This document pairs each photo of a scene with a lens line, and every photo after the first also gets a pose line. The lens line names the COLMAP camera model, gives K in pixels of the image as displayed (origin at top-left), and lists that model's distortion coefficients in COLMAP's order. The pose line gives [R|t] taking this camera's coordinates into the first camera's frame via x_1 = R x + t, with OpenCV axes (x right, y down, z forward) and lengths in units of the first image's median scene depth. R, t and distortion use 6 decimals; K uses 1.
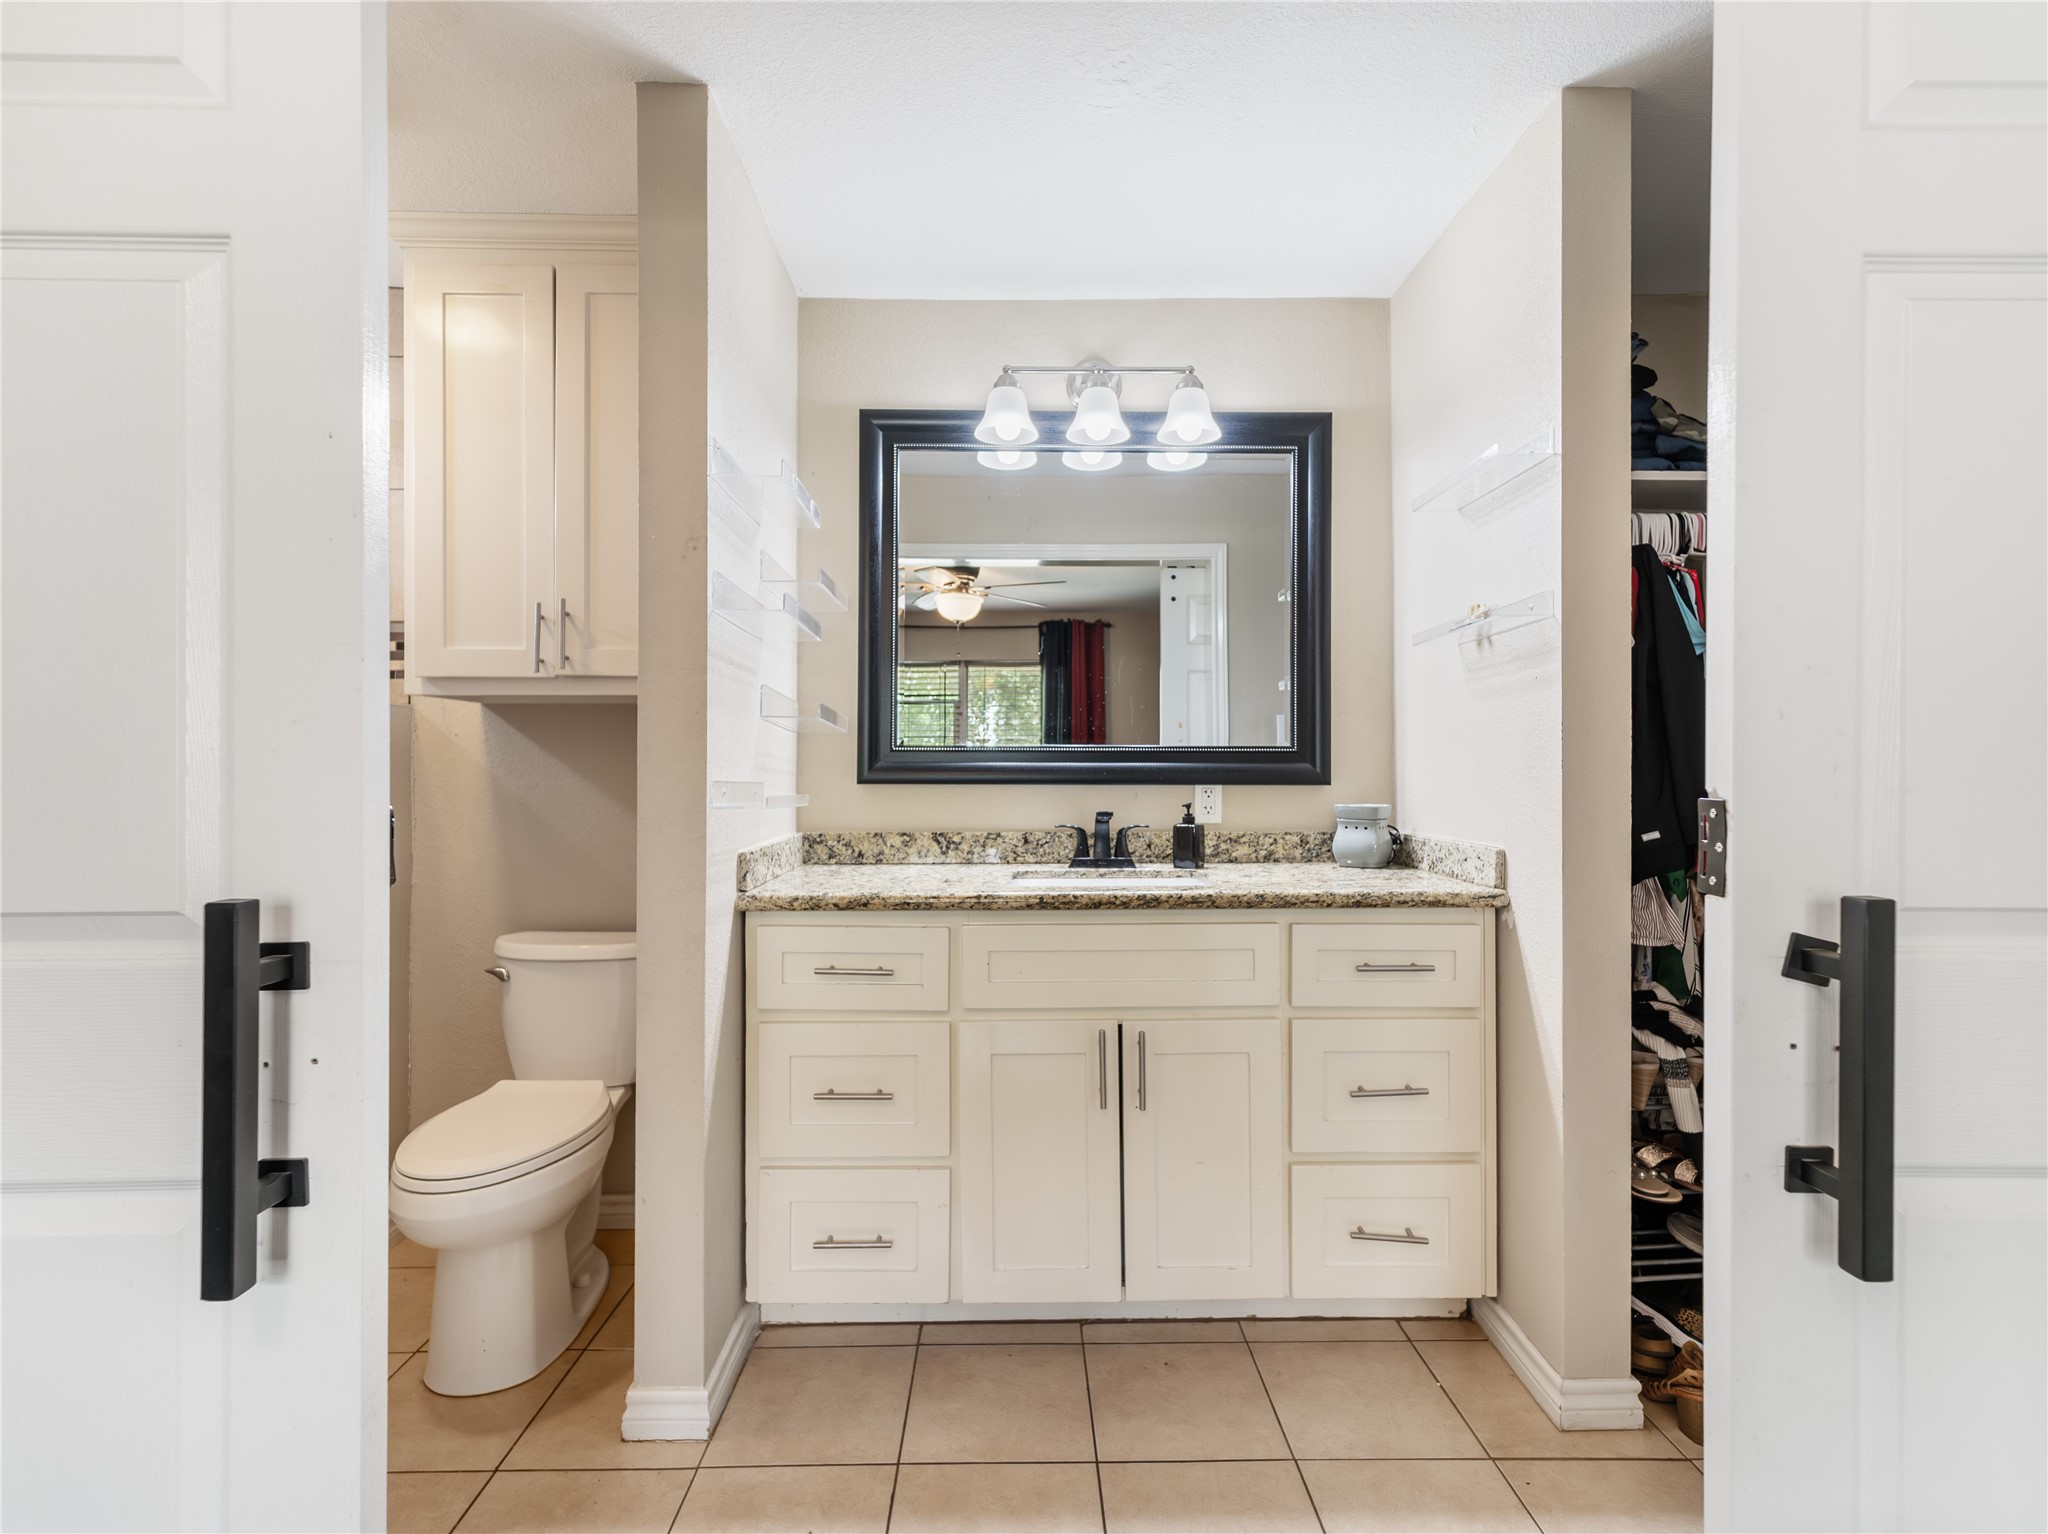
lens RADIAL K [[968.1, 0, 1029.0], [0, 968.1, 767.3], [0, 0, 1]] dist [0.002553, 0.000526]
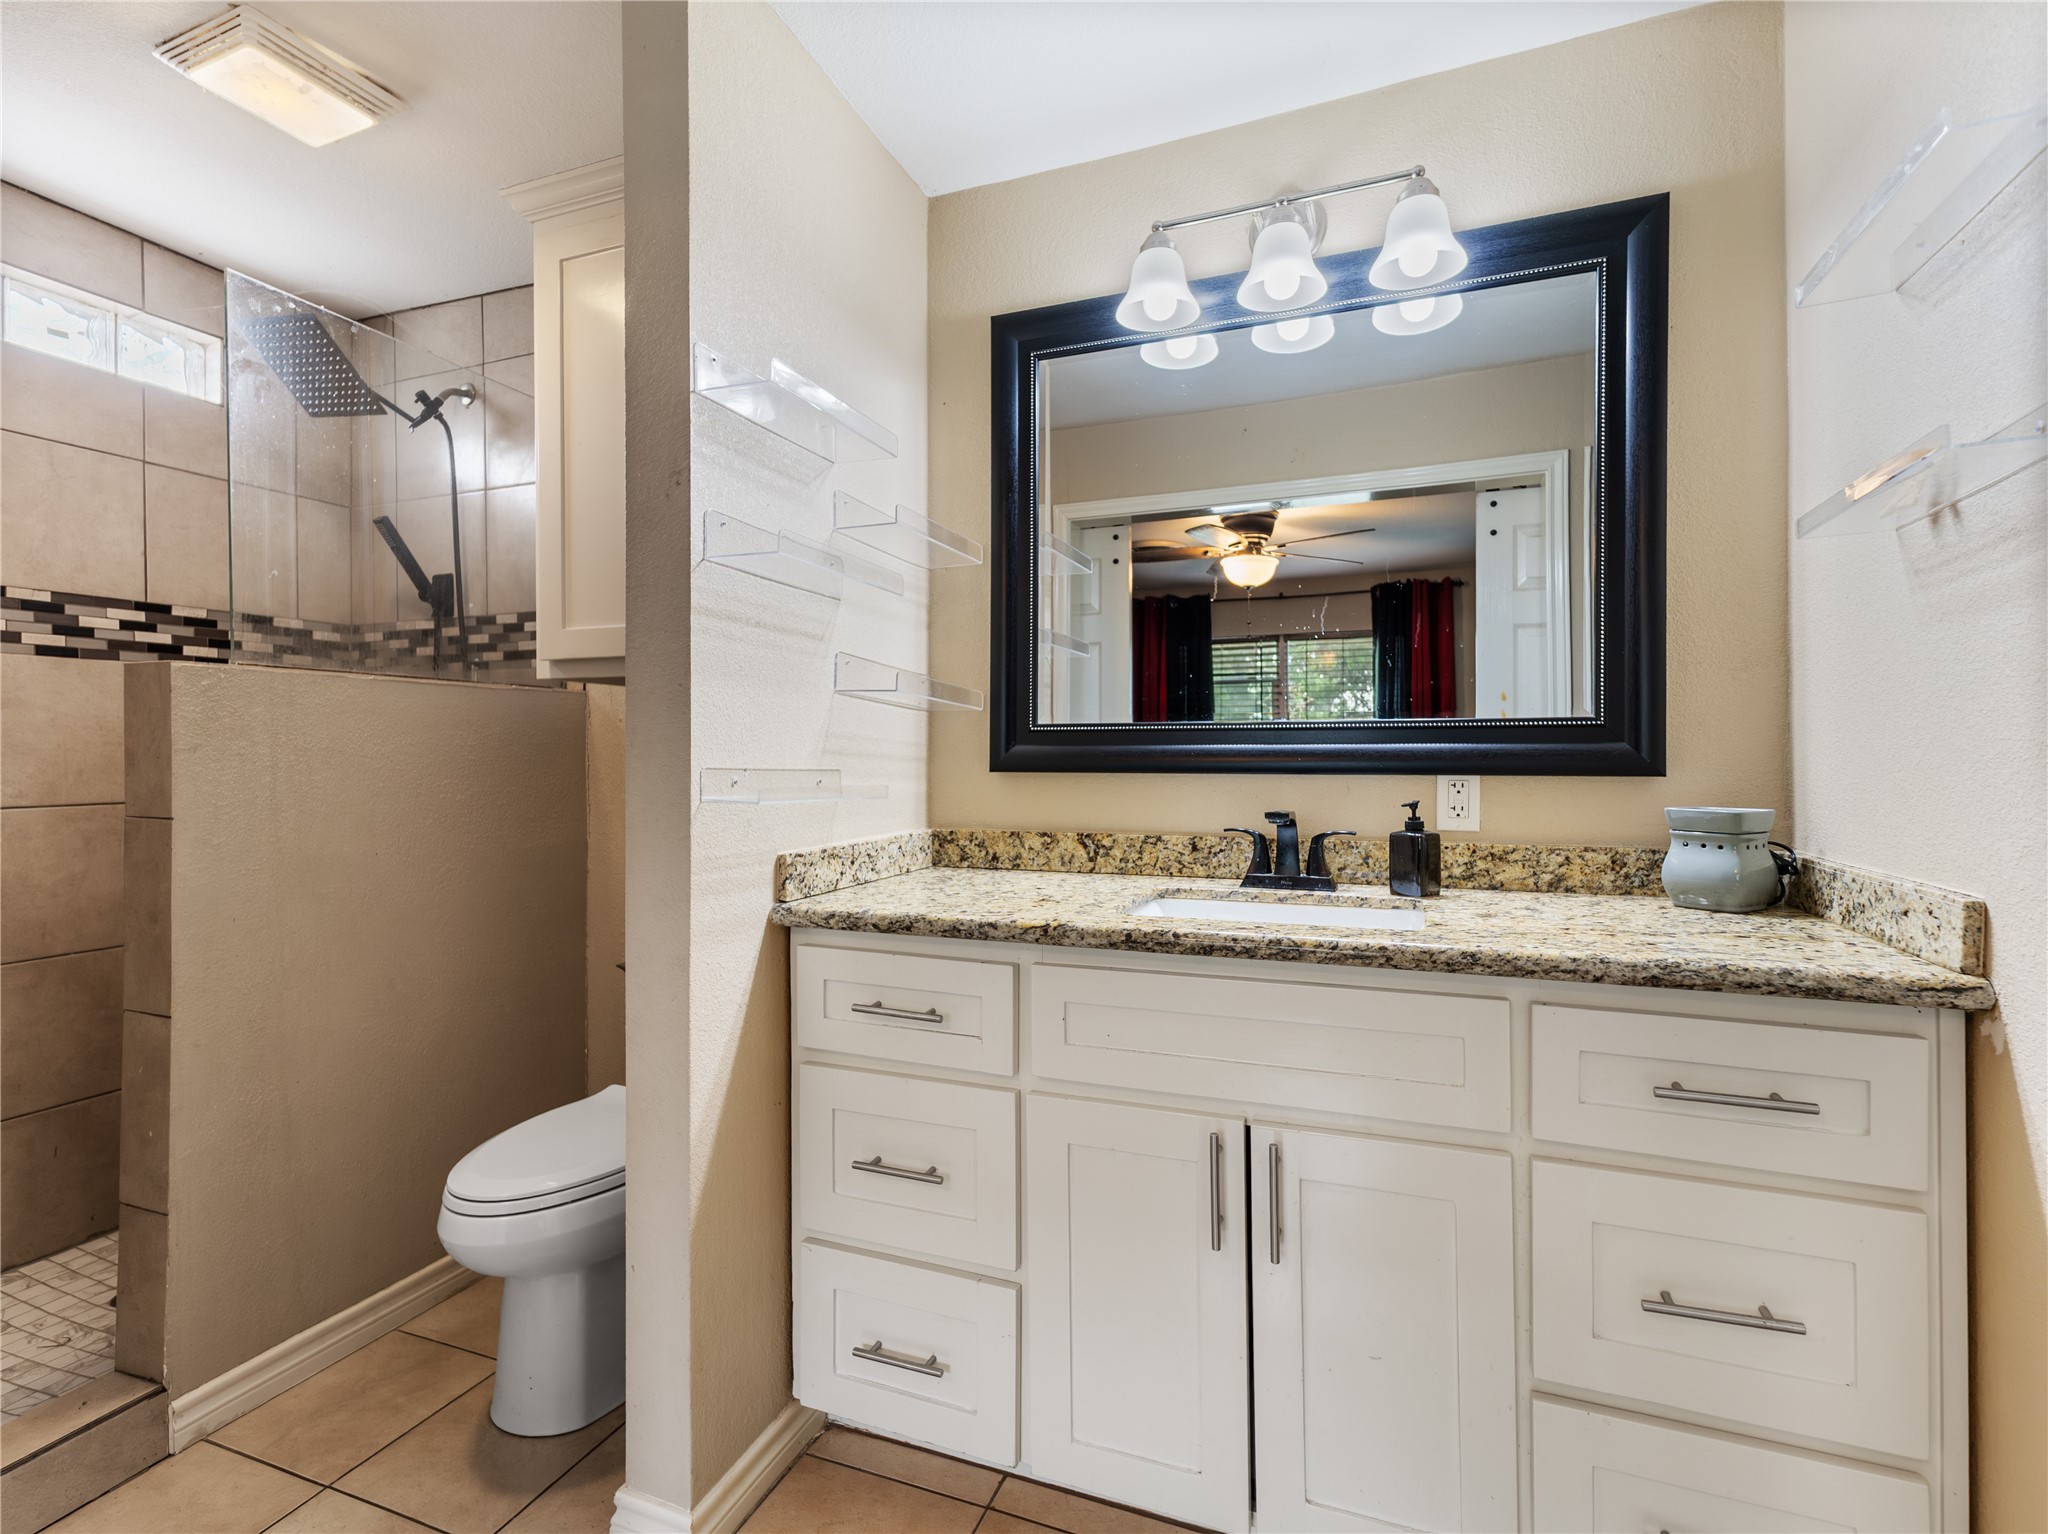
lens RADIAL K [[969.6, 0, 1026.9], [0, 969.6, 758.1], [0, 0, 1]] dist [0.005203, 0.000952]
pose [[0.925690, -0.001338, -0.378280, 0.172711], [0.002647, 0.999992, 0.002941, 0.003300], [0.378273, -0.003723, 0.925687, 0.257664]]
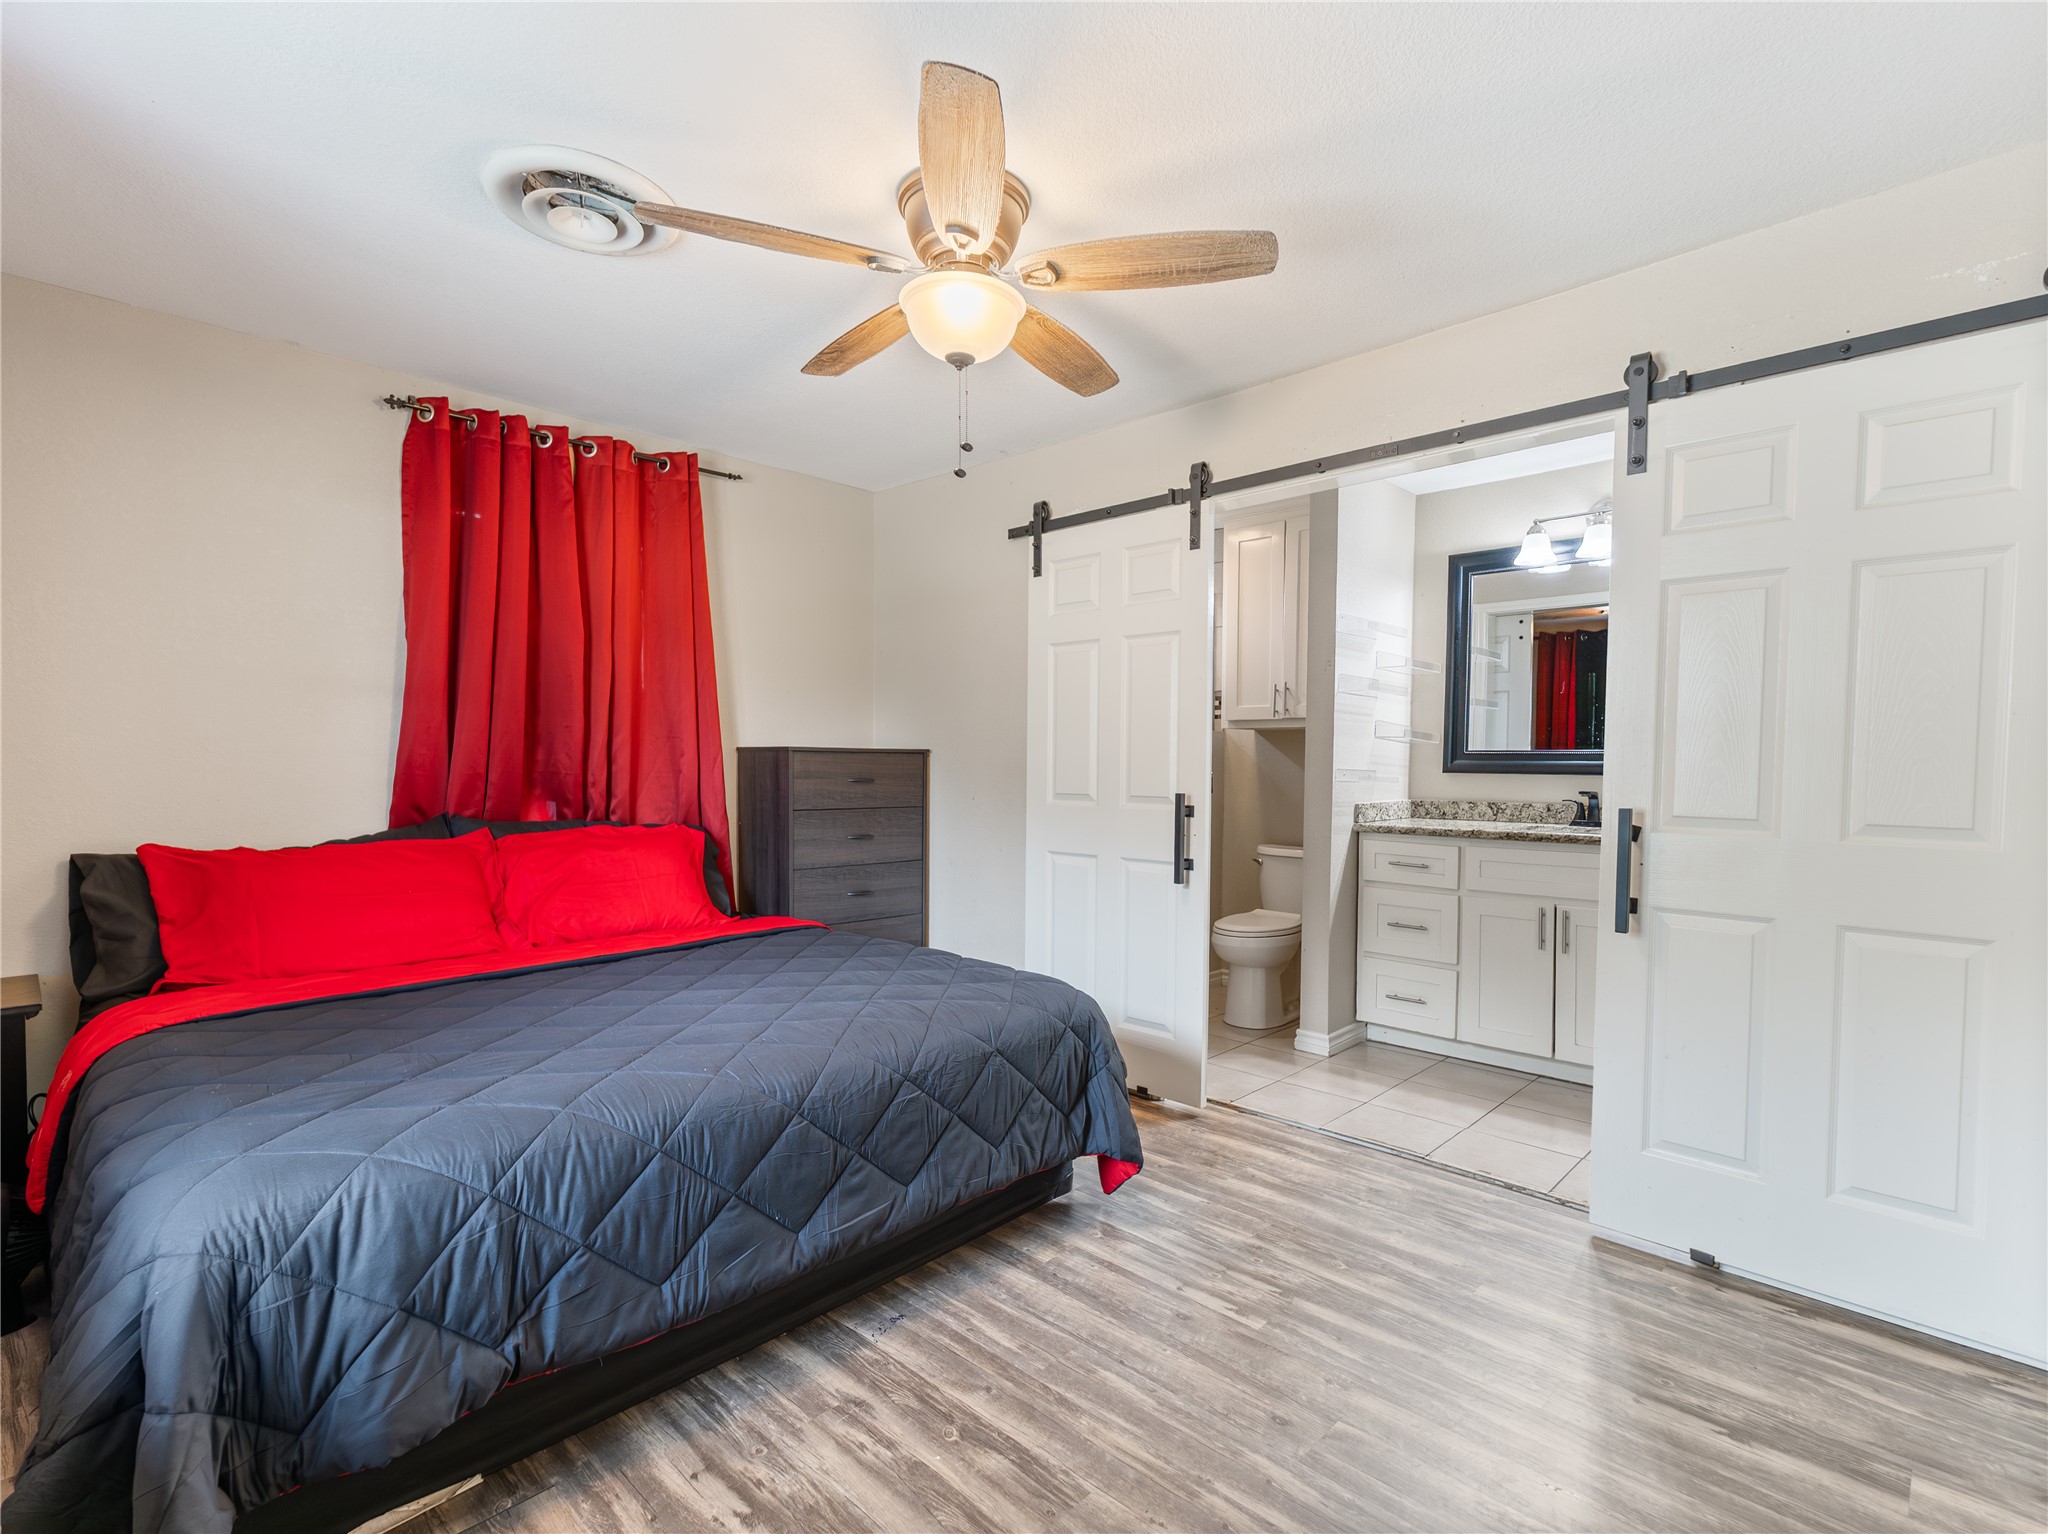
lens RADIAL K [[979.1, 0, 1019.0], [0, 979.1, 794.4], [0, 0, 1]] dist [0.002436, 0.000145]
pose [[0.706480, 0.029859, -0.707103, 0.556572], [-0.005839, 0.999322, 0.036364, -0.003590], [0.707709, -0.021562, 0.706175, -0.821662]]
